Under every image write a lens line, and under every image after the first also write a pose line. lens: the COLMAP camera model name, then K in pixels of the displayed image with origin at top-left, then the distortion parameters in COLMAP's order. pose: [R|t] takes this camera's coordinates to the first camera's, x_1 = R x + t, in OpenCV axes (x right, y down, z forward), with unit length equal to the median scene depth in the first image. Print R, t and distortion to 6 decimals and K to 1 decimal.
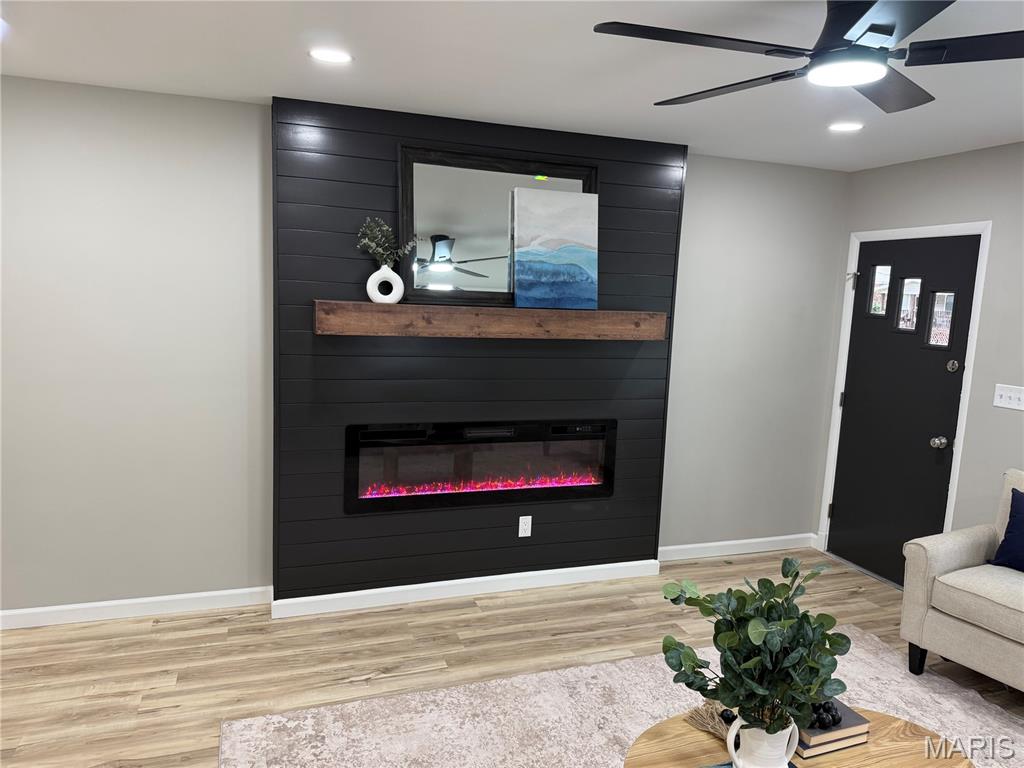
lens RADIAL K [[718.8, 0, 512.0], [0, 718.8, 384.0], [0, 0, 1]] dist [0.006232, -0.004637]
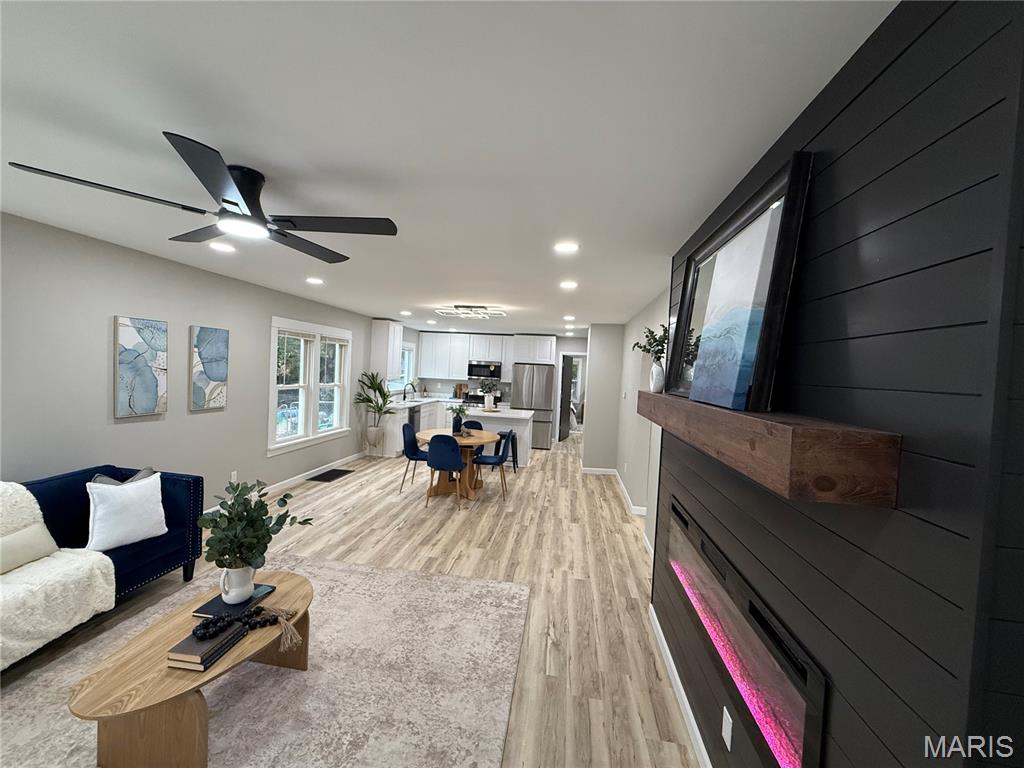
lens RADIAL K [[406.6, 0, 507.8], [0, 406.6, 386.7], [0, 0, 1]] dist [0.000819, 0.000047]
pose [[-0.465356, -0.028282, -0.884672, 0.514014], [-0.179572, 0.981721, 0.063074, -0.113574], [0.866717, 0.188214, -0.461928, 1.045510]]
